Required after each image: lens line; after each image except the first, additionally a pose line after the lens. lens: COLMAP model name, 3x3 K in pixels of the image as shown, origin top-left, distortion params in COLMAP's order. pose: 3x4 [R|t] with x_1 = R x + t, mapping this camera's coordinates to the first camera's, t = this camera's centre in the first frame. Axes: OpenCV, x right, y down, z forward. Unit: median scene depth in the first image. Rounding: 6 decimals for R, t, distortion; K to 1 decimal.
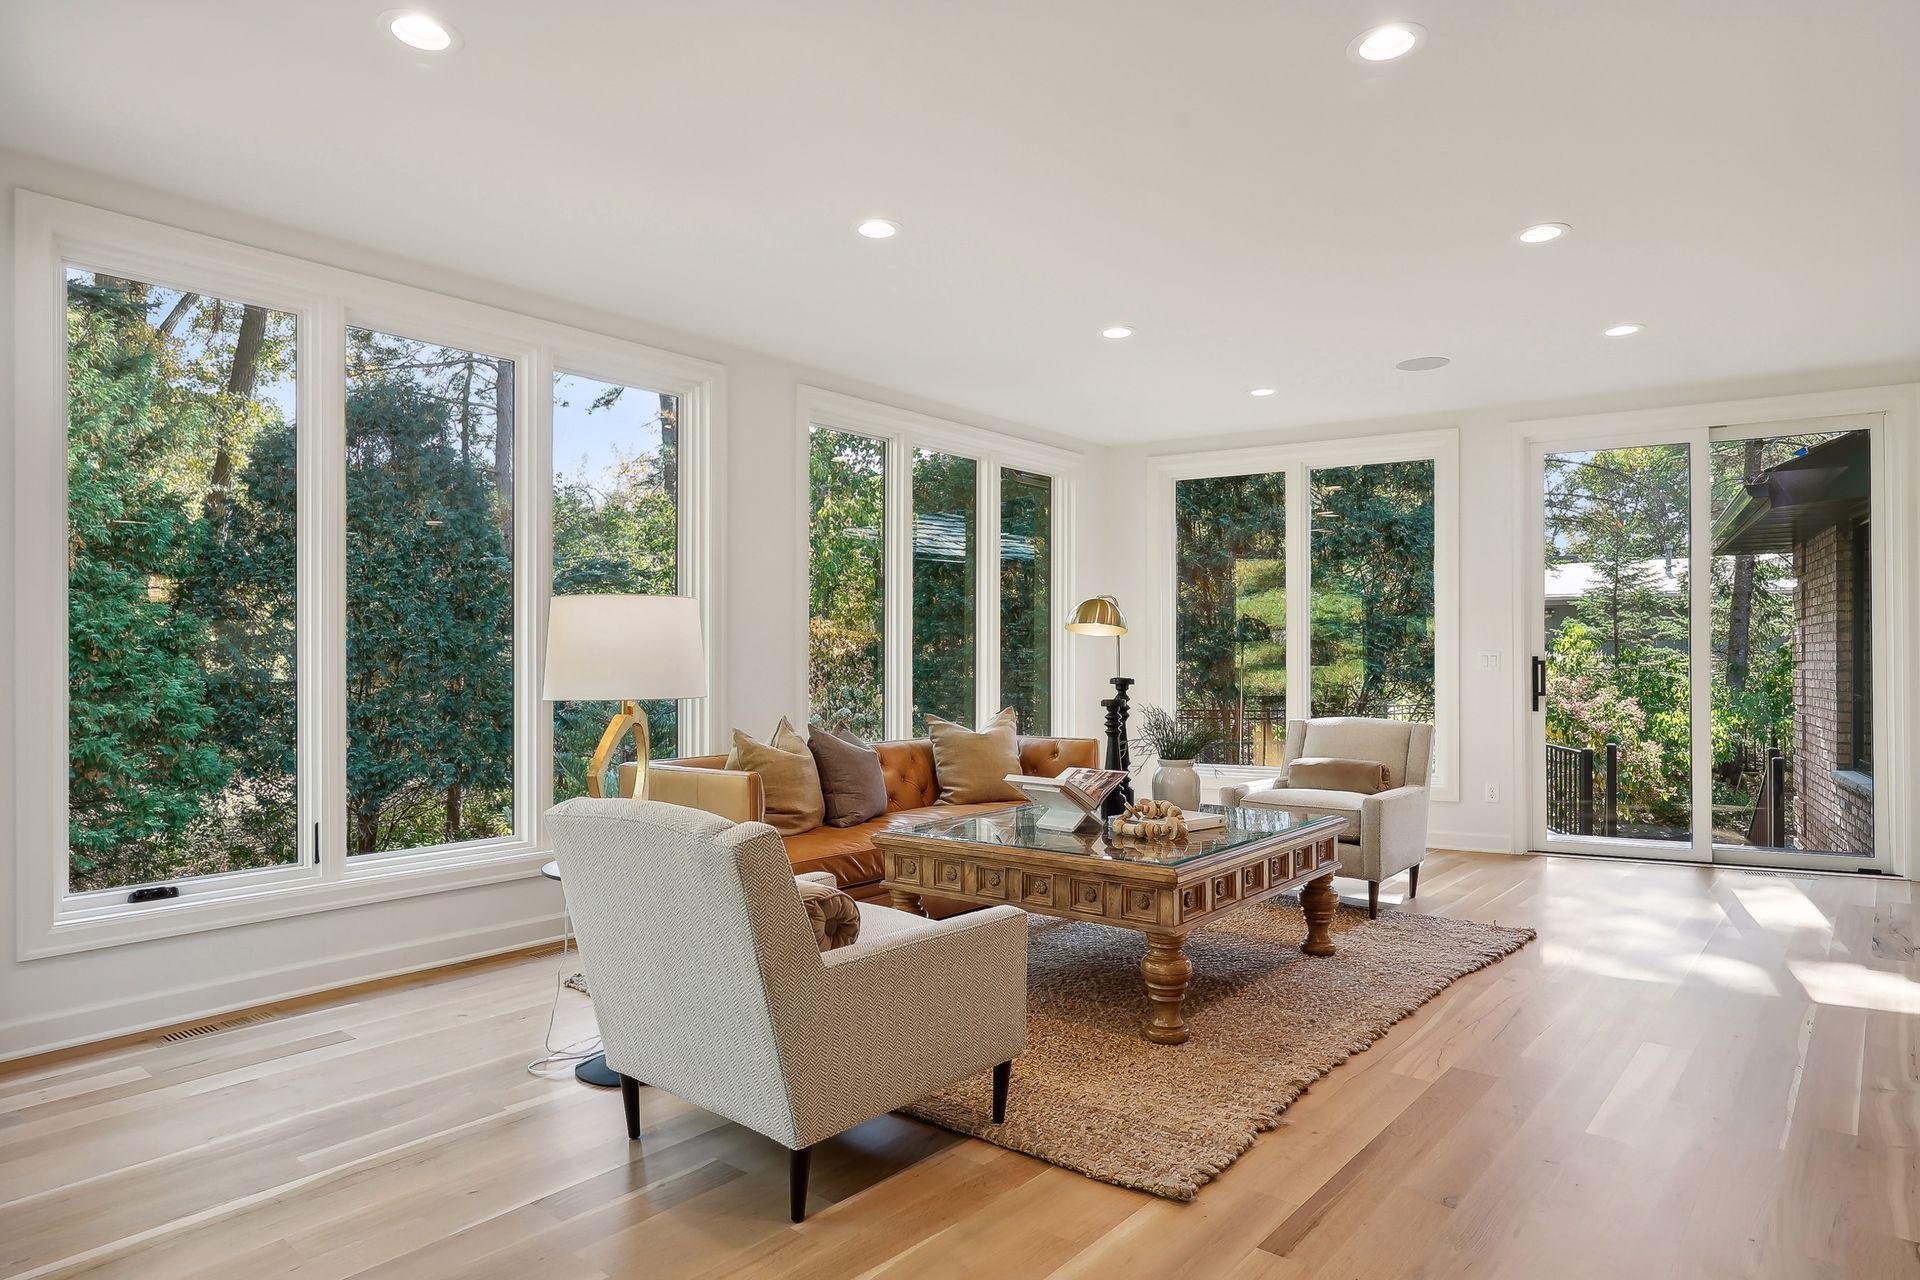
lens RADIAL K [[1104.1, 0, 961.1], [0, 1104.1, 657.6], [0, 0, 1]] dist [0.000758, 0.000379]
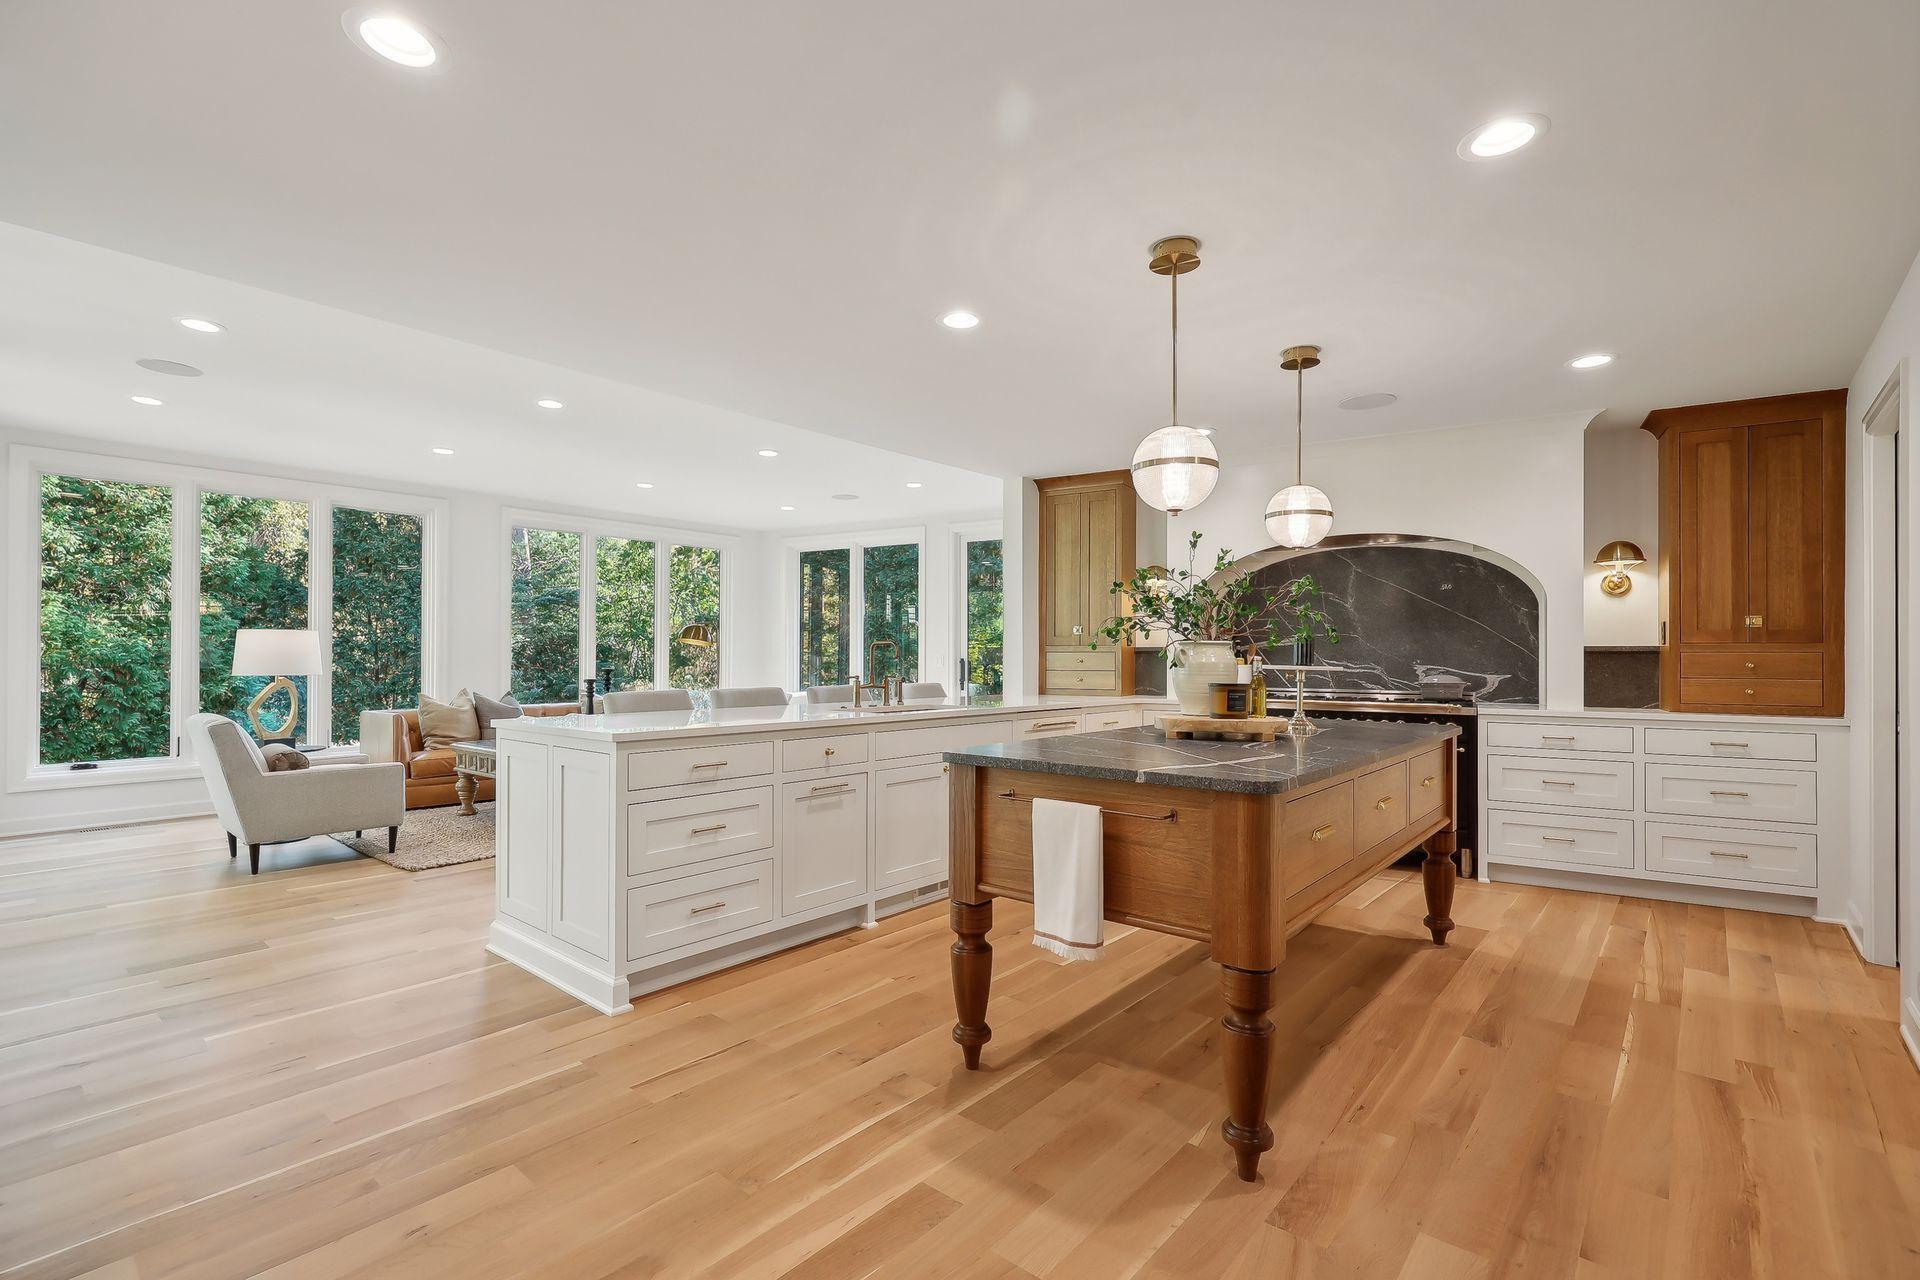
lens RADIAL K [[857.9, 0, 960.9], [0, 857.9, 657.7], [0, 0, 1]] dist [0.001744, 0.000326]
pose [[0.999961, 0.004846, -0.007362, 0.752867], [-0.004828, 0.999985, 0.002492, -0.007646], [0.007374, -0.002456, 0.999970, -0.501814]]
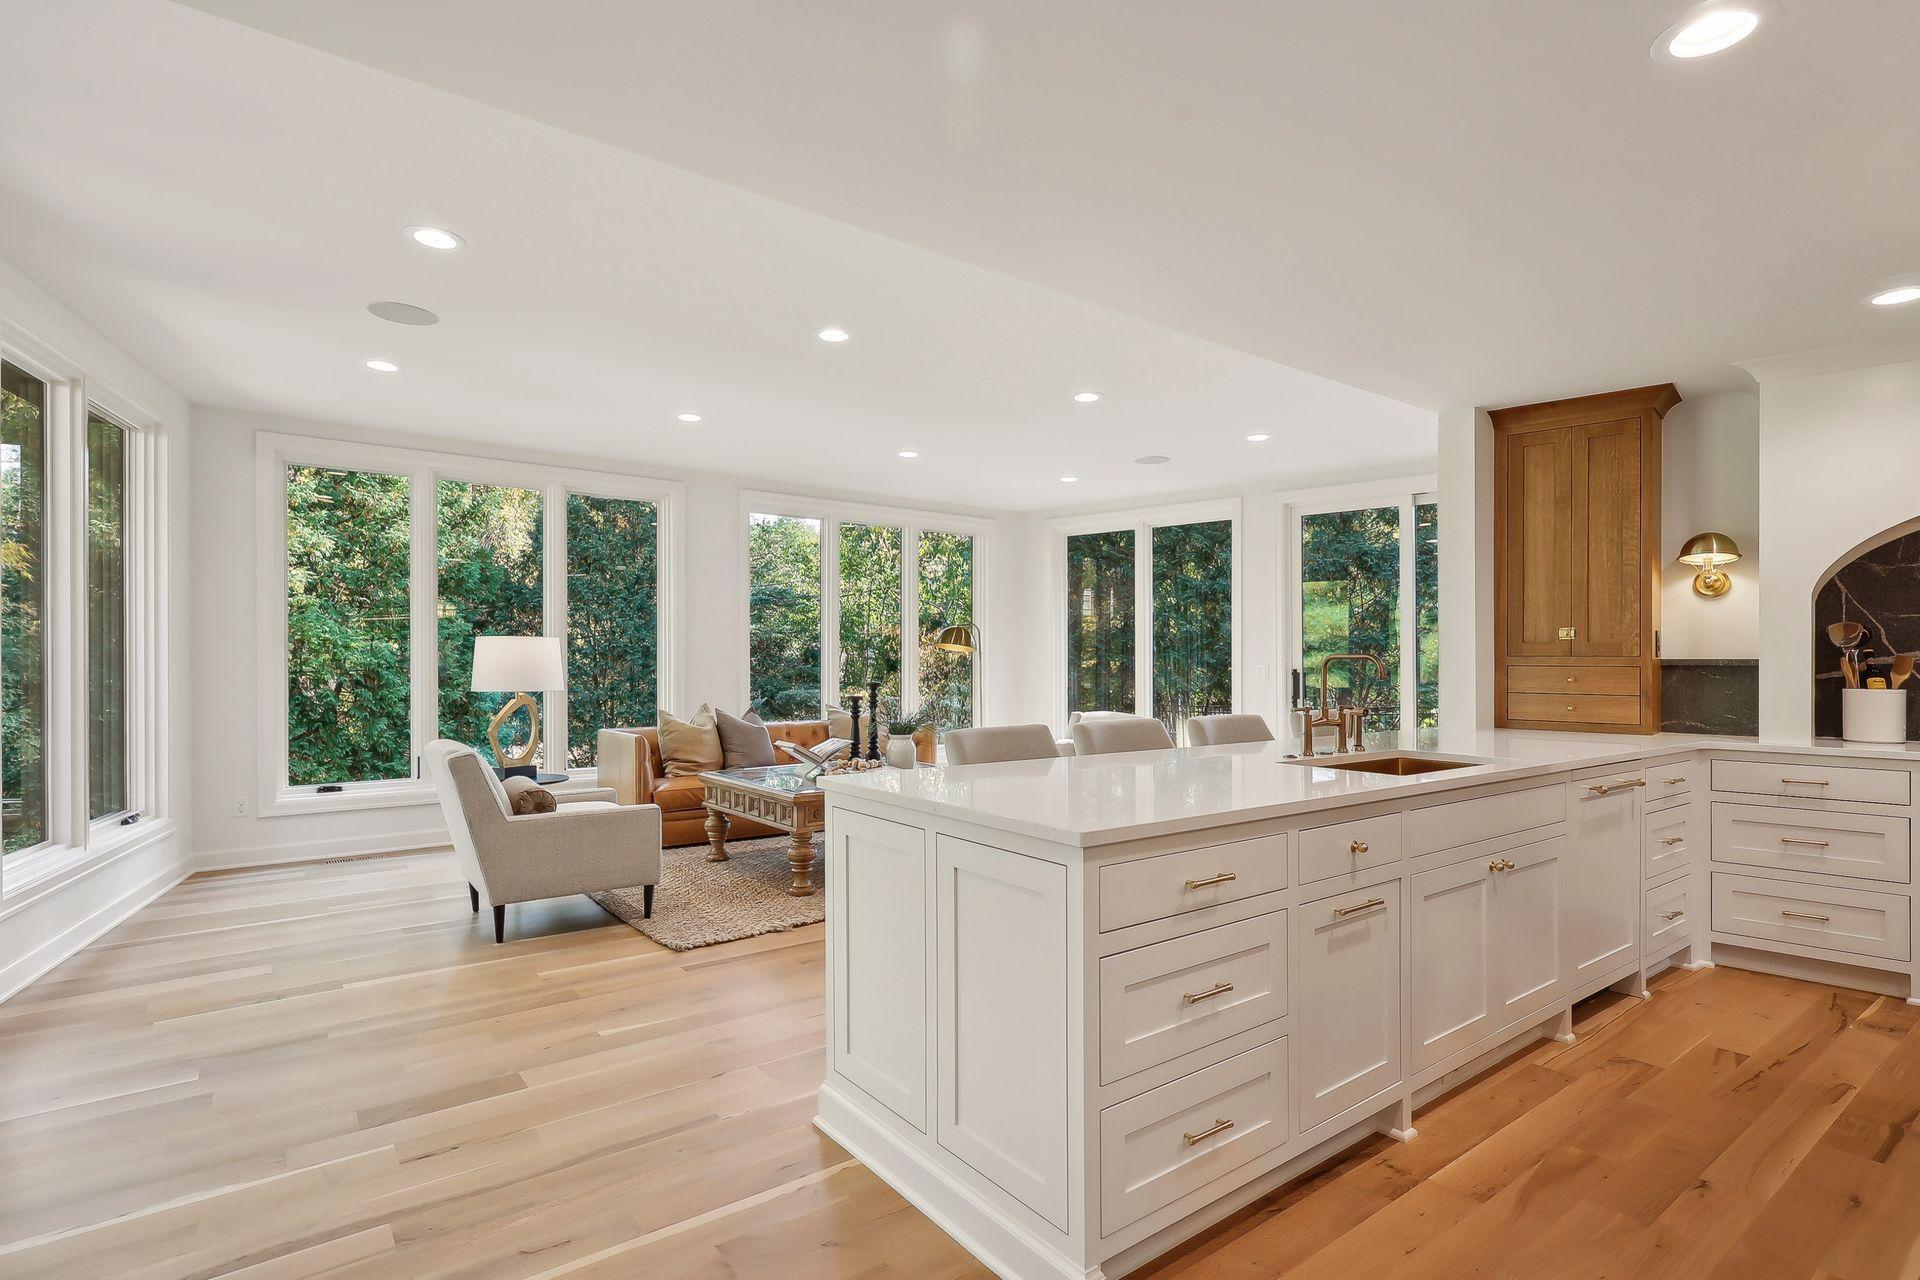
lens RADIAL K [[931.0, 0, 957.6], [0, 931.0, 679.0], [0, 0, 1]] dist [-0.000179, 0.000111]
pose [[0.975223, 0.011794, -0.220910, 0.533295], [-0.006368, 0.999661, 0.025260, -0.020283], [0.221133, -0.023227, 0.974967, -0.258595]]
